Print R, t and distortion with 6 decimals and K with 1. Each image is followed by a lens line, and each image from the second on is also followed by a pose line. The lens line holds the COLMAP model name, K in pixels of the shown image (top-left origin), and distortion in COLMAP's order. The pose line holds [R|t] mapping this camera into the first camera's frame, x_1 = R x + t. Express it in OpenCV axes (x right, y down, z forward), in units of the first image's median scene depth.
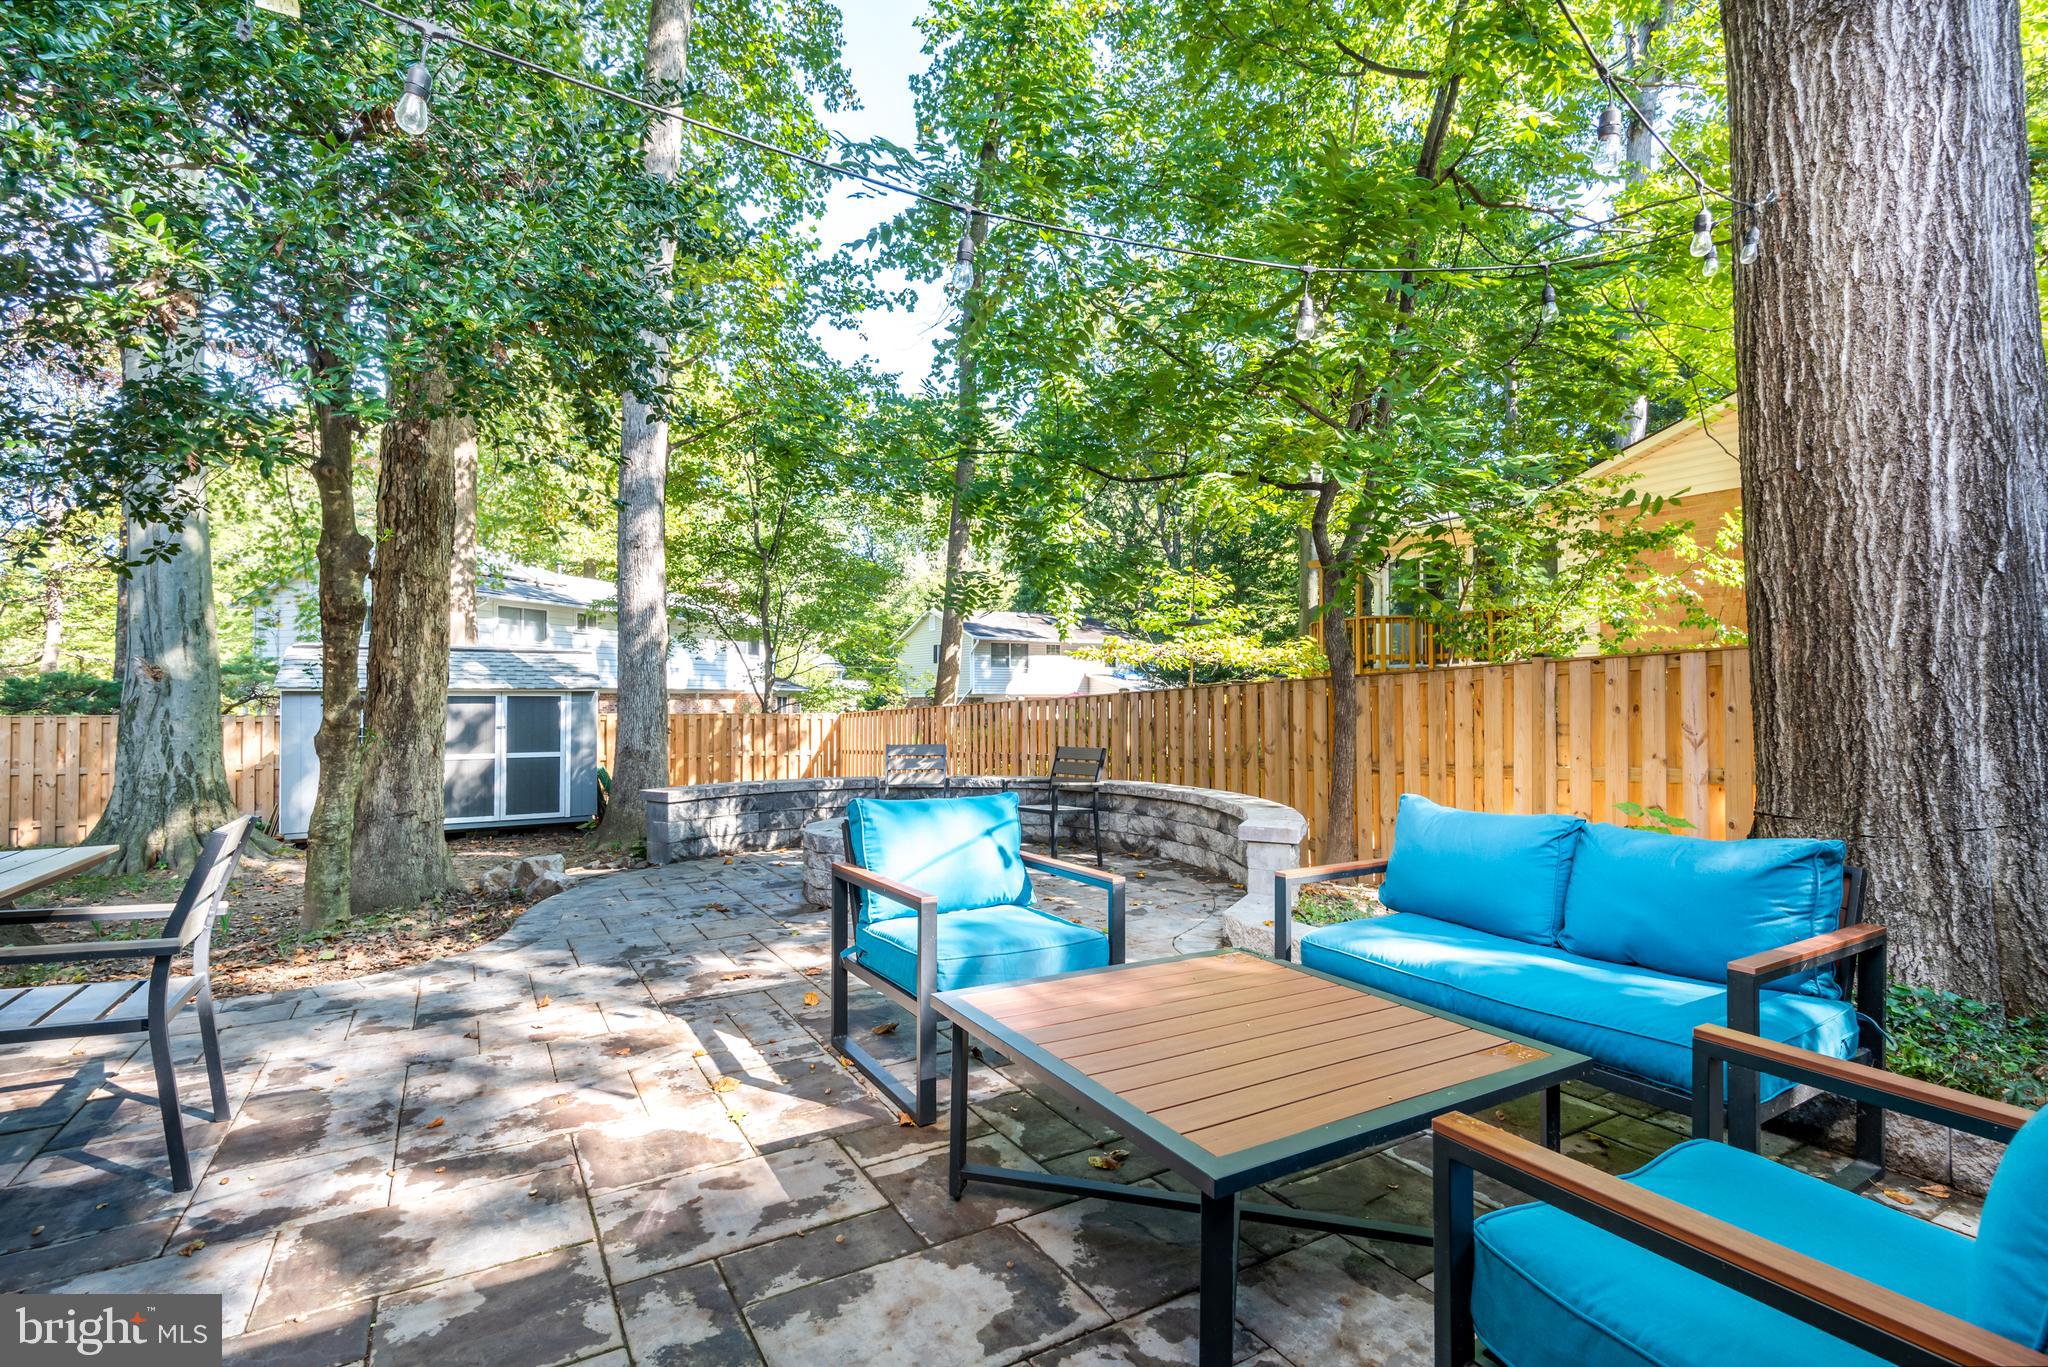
lens RADIAL K [[945.1, 0, 1011.9], [0, 945.1, 685.7], [0, 0, 1]] dist [-0.000228, 0.000002]
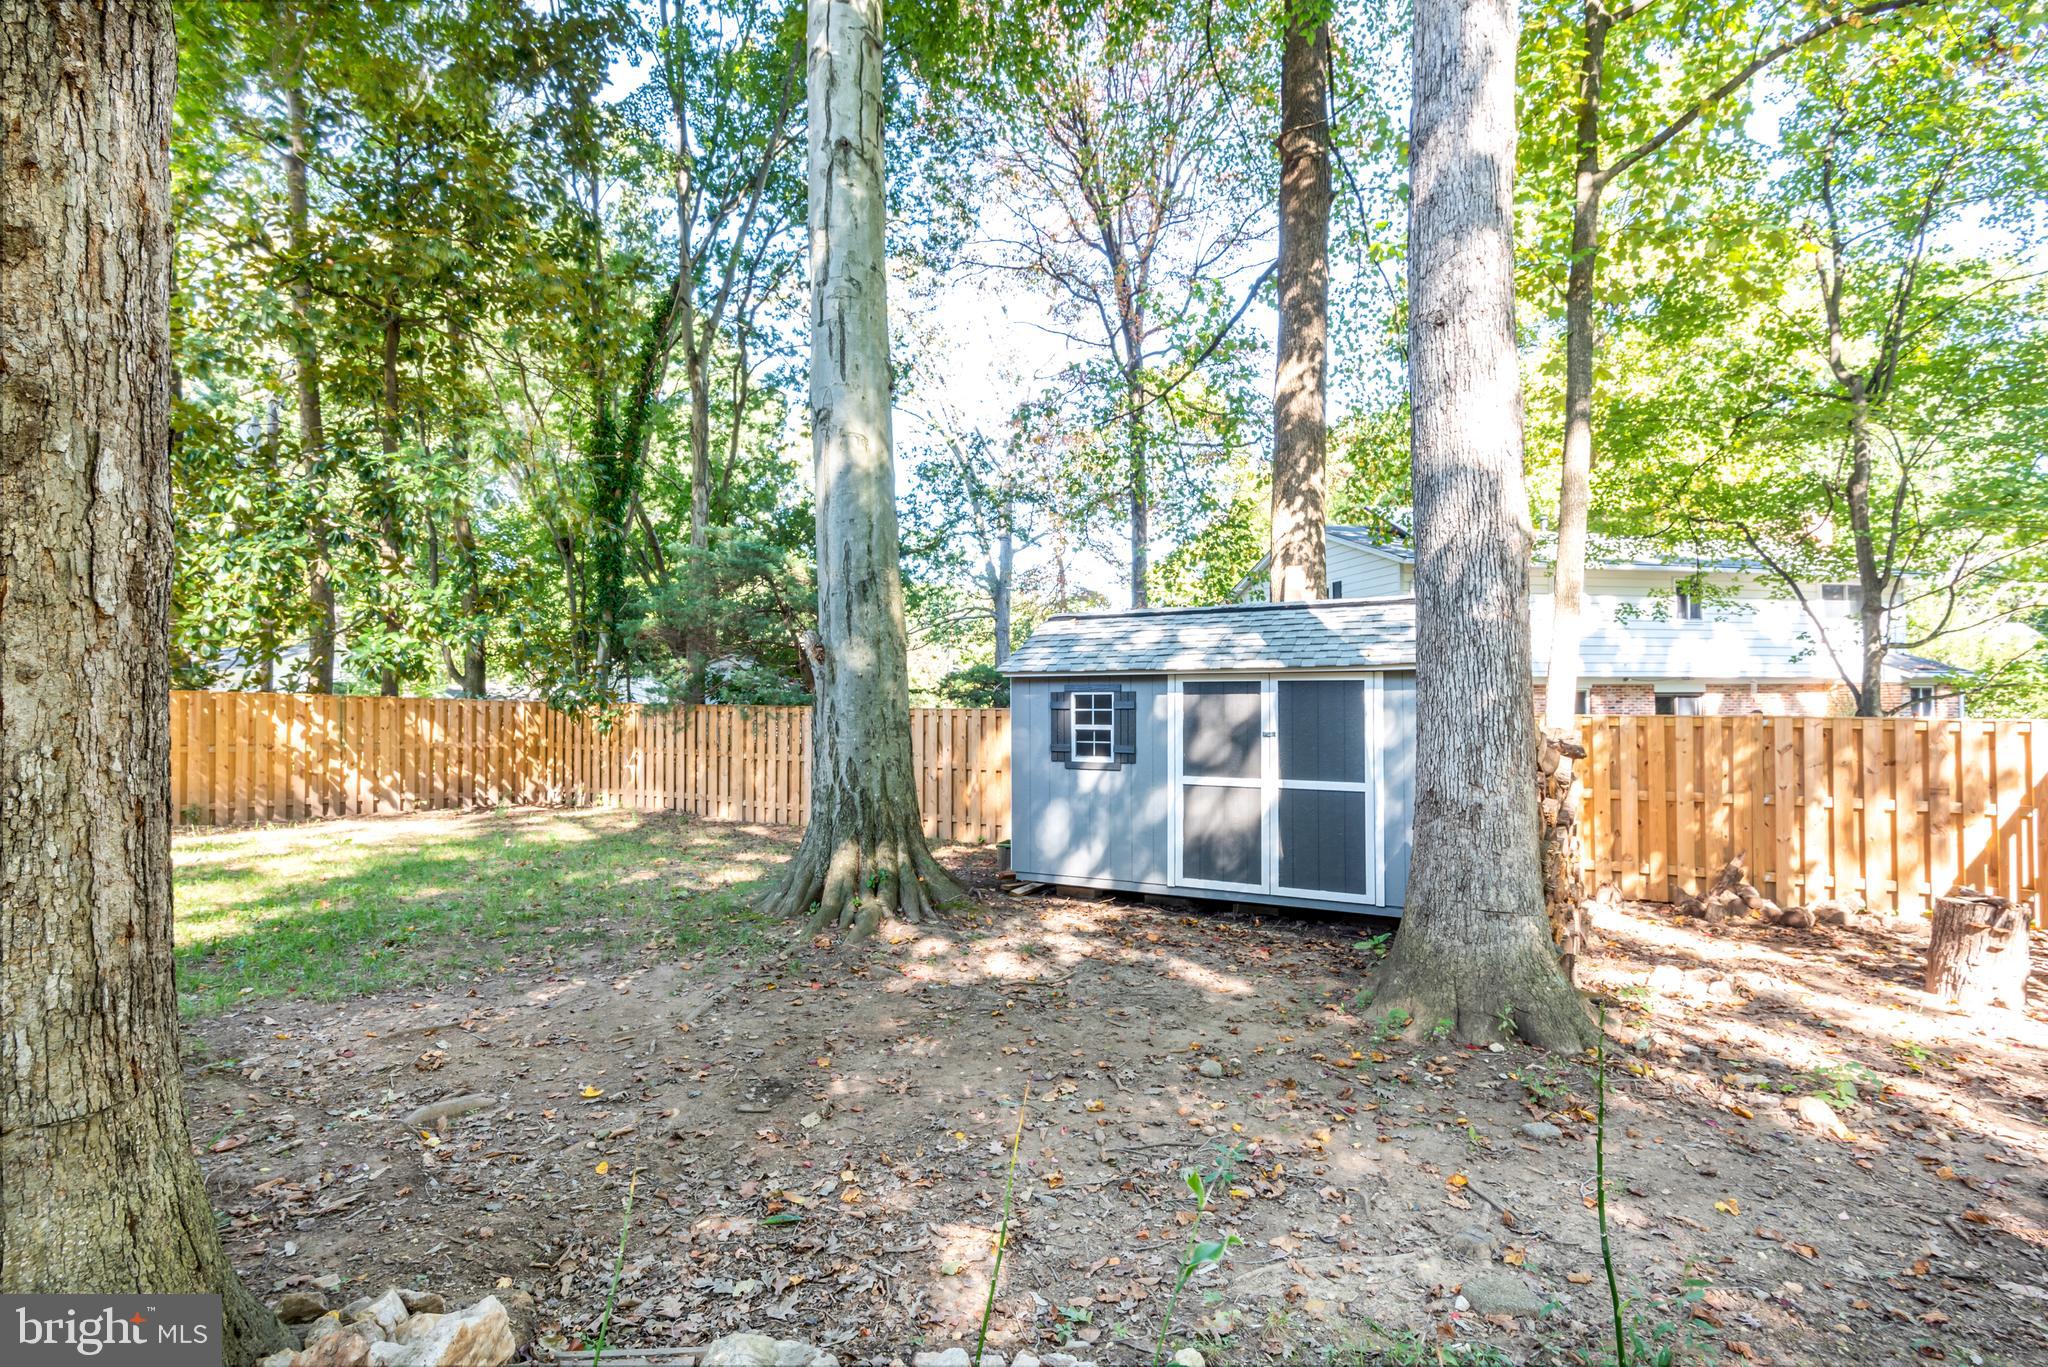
lens RADIAL K [[942.3, 0, 1014.9], [0, 942.3, 683.6], [0, 0, 1]] dist [-0.014146, -0.008643]
pose [[0.530907, -0.014004, -0.847314, -0.135730], [0.014244, 0.999870, -0.007601, 0.015389], [0.847310, -0.008034, 0.531038, 0.569985]]
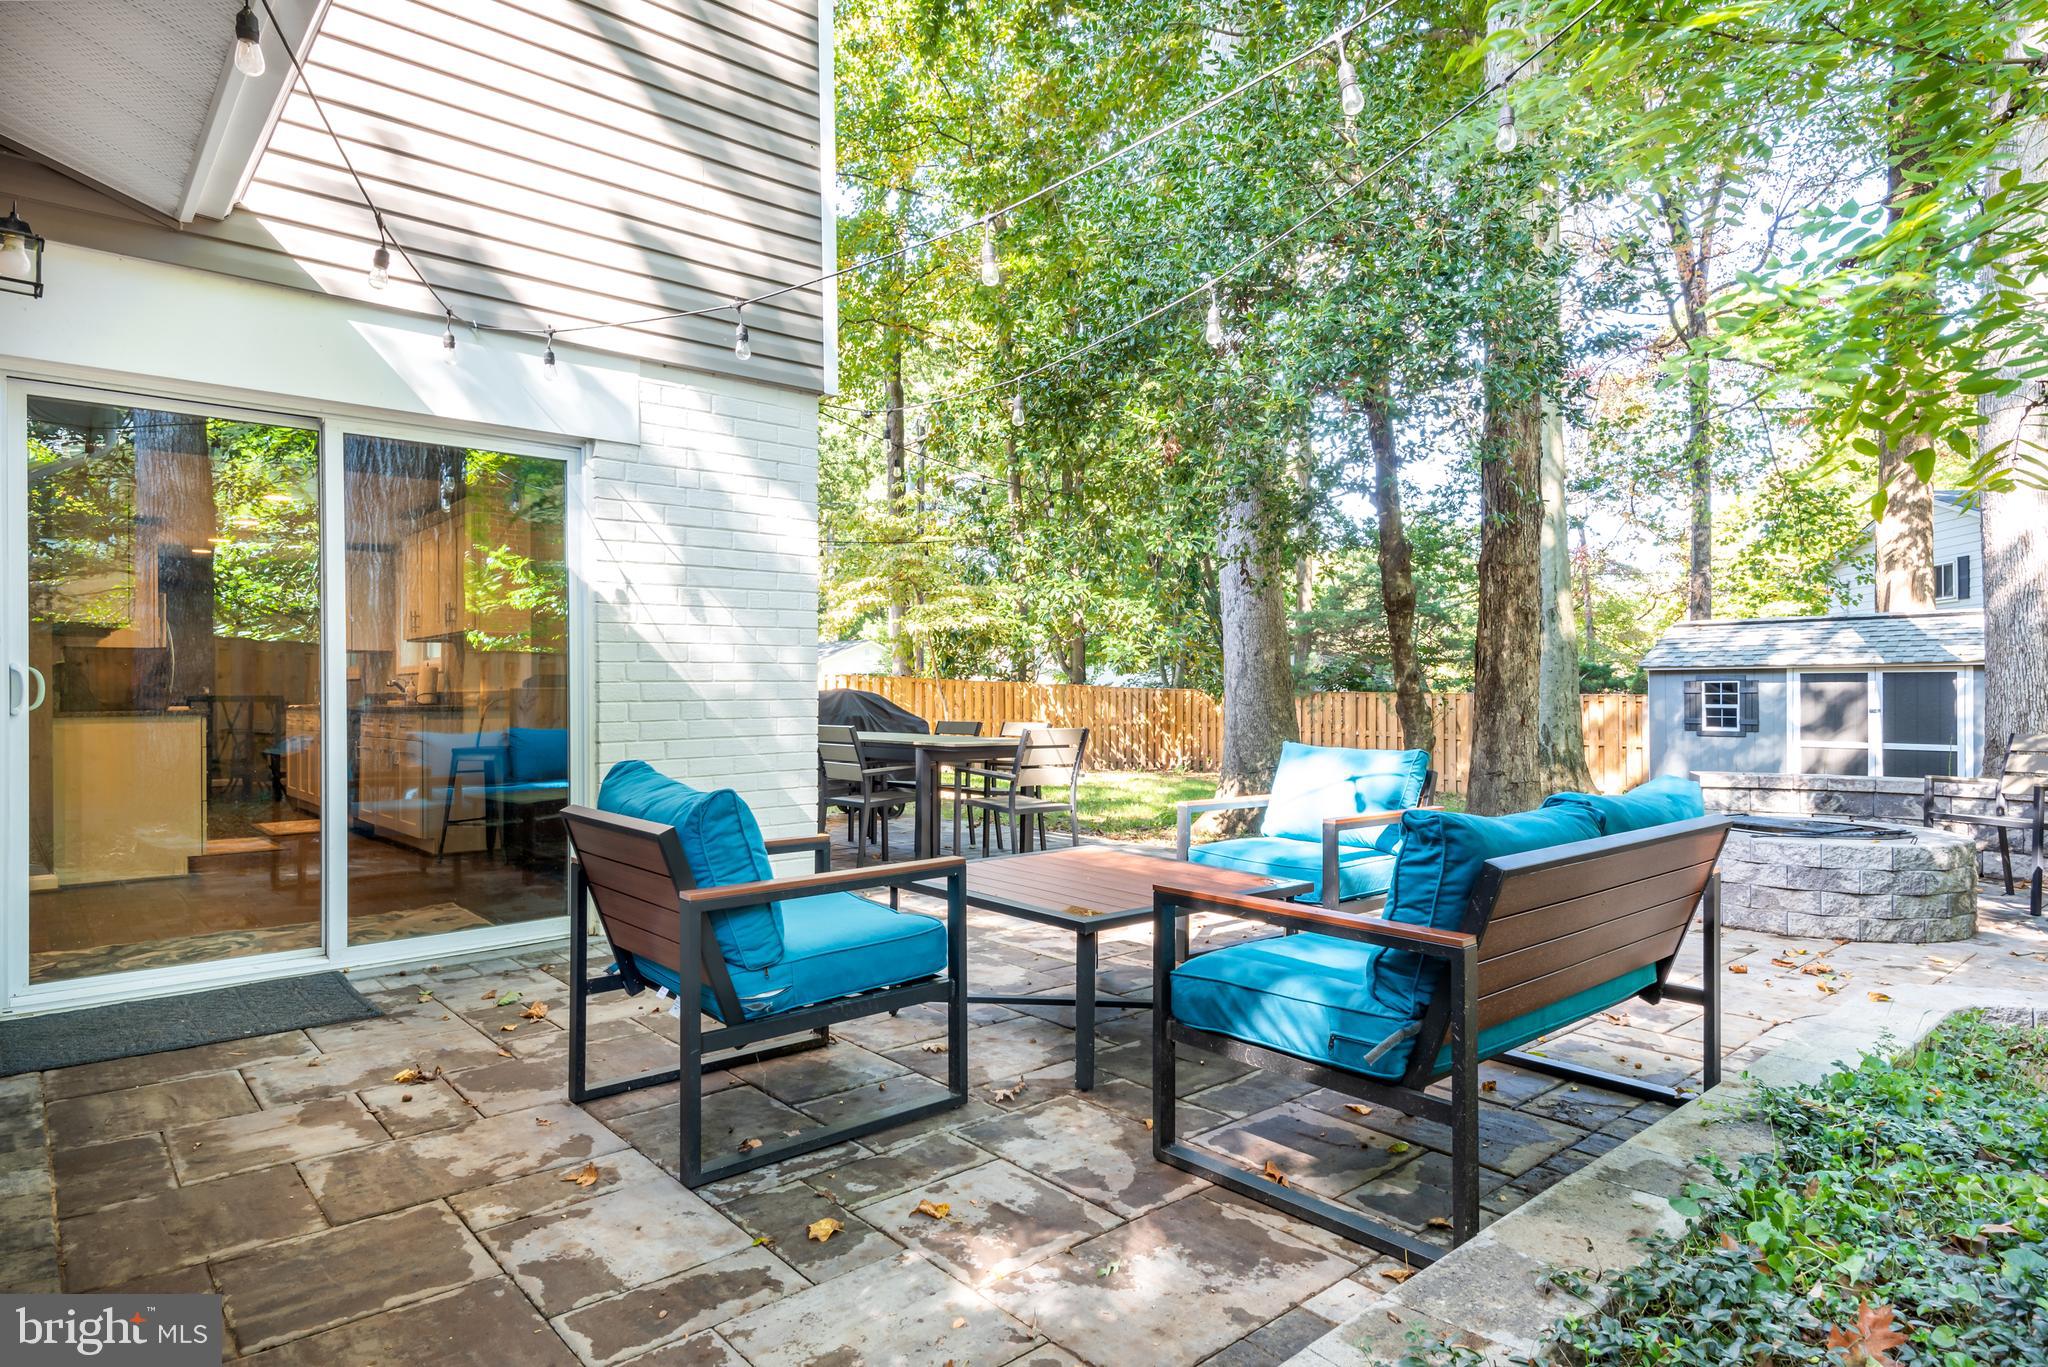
lens RADIAL K [[1152.3, 0, 1012.1], [0, 1152.3, 686.4], [0, 0, 1]] dist [-0.000319, -0.002187]
pose [[0.187224, 0.000666, -0.982317, 0.303208], [0.015876, 0.999867, 0.003704, 0.007638], [0.982189, -0.016289, 0.187188, 0.082045]]
